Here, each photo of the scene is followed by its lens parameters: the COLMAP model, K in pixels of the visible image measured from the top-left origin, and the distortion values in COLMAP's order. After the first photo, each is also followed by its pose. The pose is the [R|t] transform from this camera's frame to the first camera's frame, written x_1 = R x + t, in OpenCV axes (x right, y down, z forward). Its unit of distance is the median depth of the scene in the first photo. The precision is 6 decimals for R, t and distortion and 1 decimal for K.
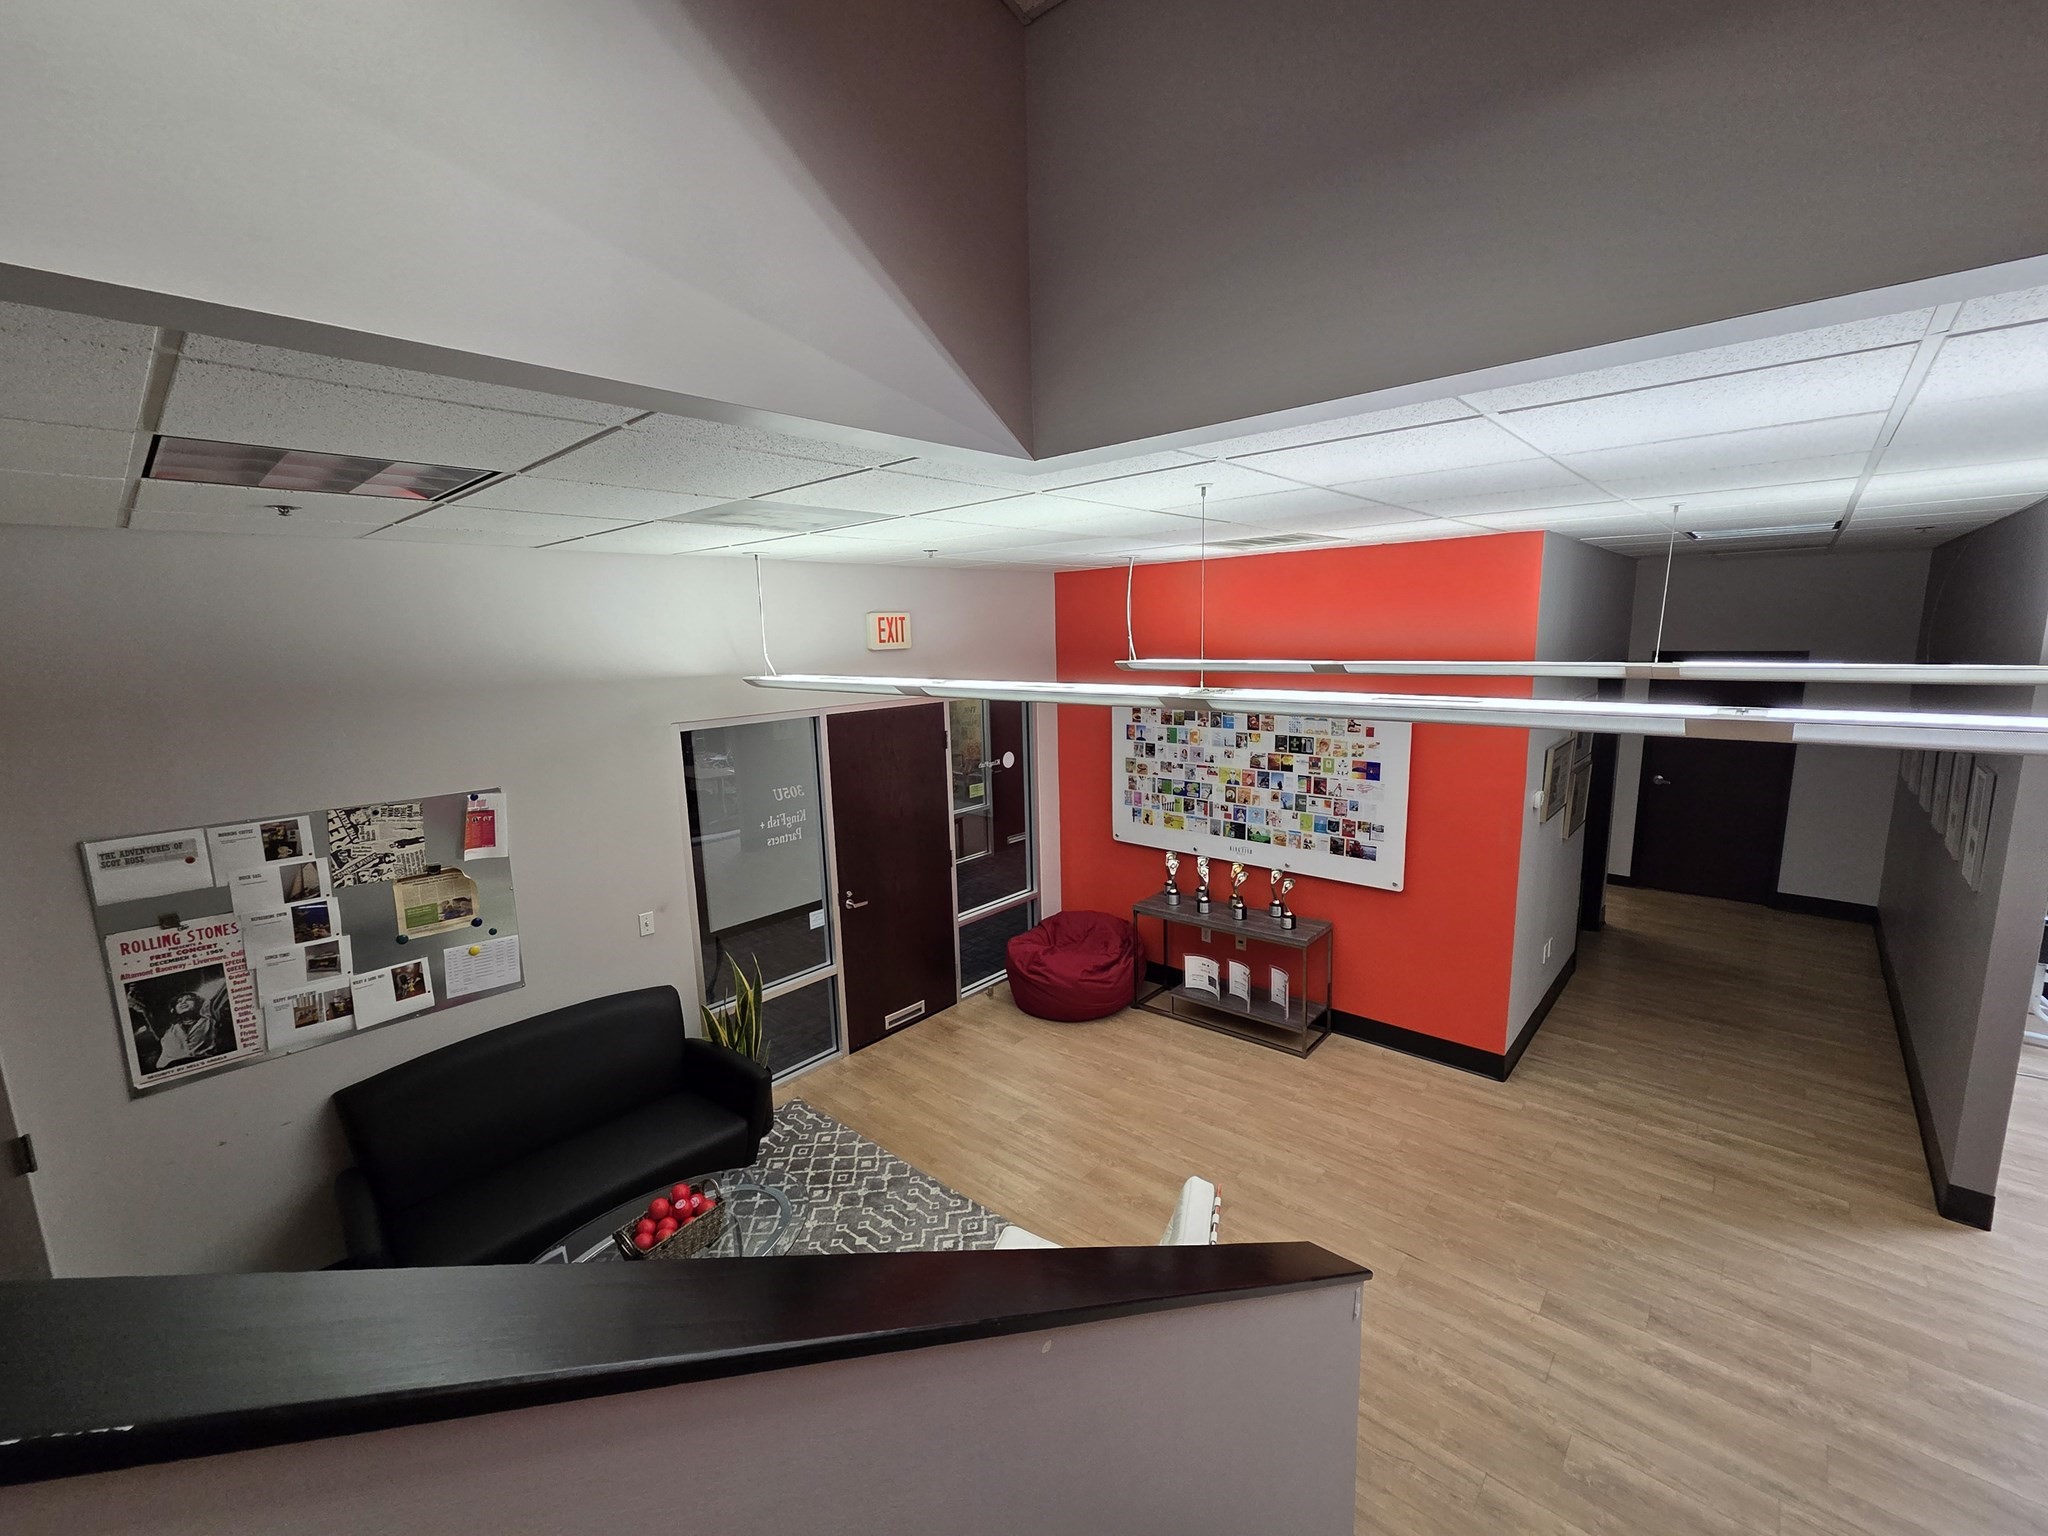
lens RADIAL K [[836.1, 0, 1030.2], [0, 836.1, 764.4], [0, 0, 1]] dist [0.001375, 0.000821]
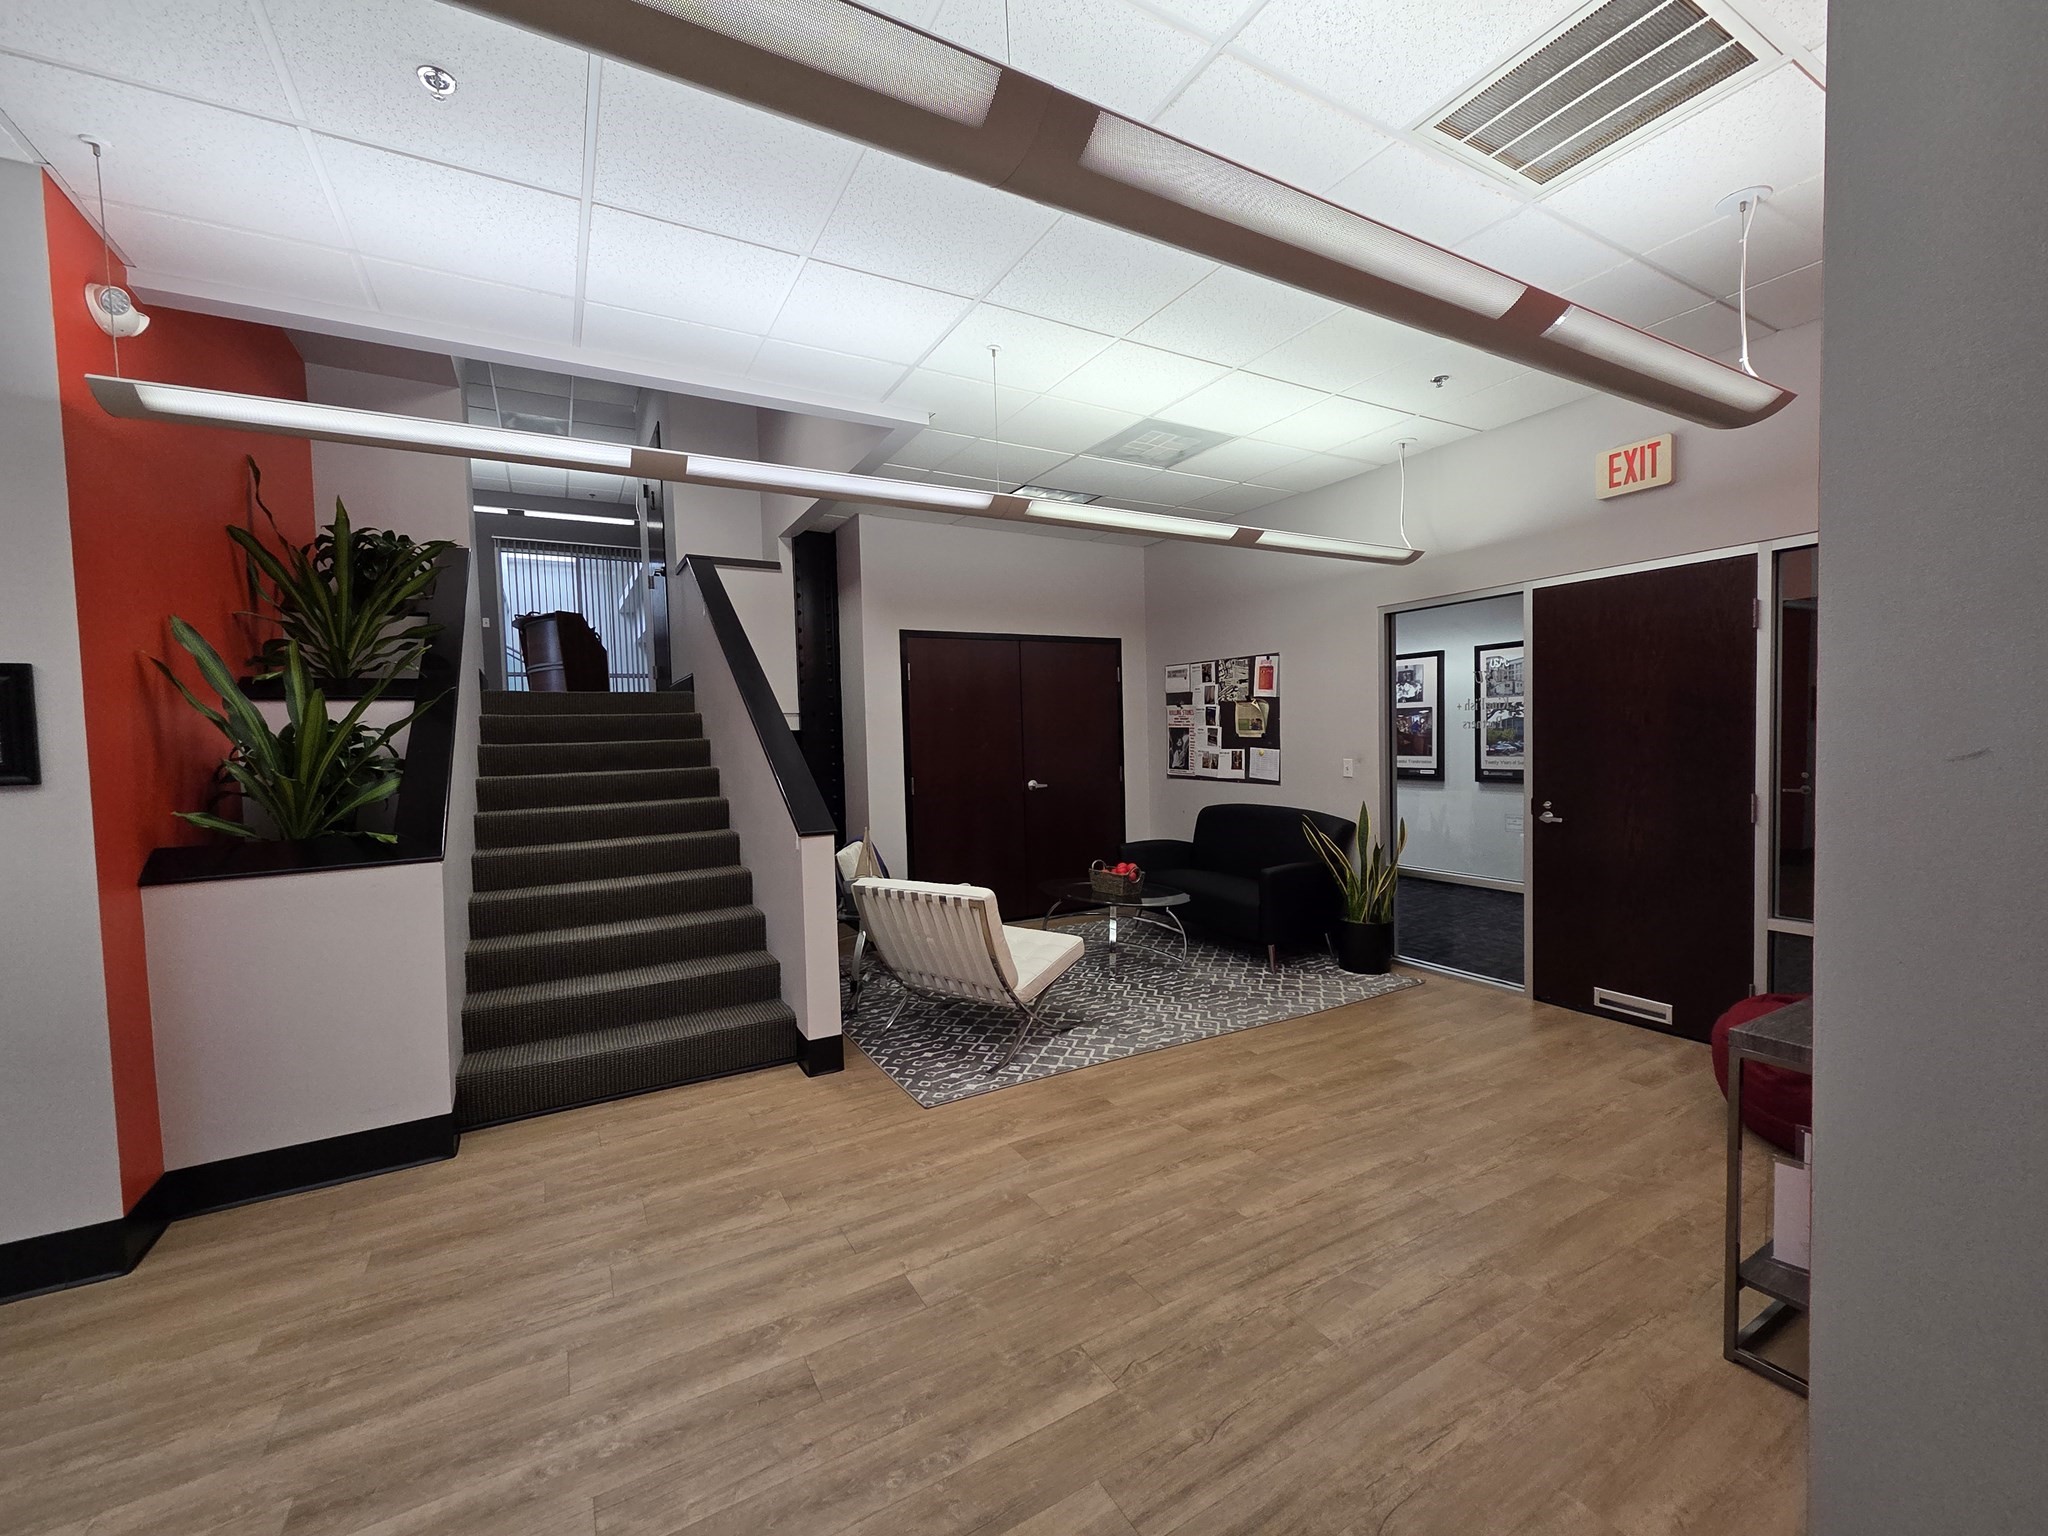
lens RADIAL K [[836.1, 0, 1028.8], [0, 836.1, 771.4], [0, 0, 1]] dist [0.001375, 0.000821]
pose [[-0.307858, 0.076934, -0.948317, 1.195193], [-0.117688, 0.985991, 0.118196, 0.136961], [0.944126, 0.147993, -0.294491, 1.225577]]
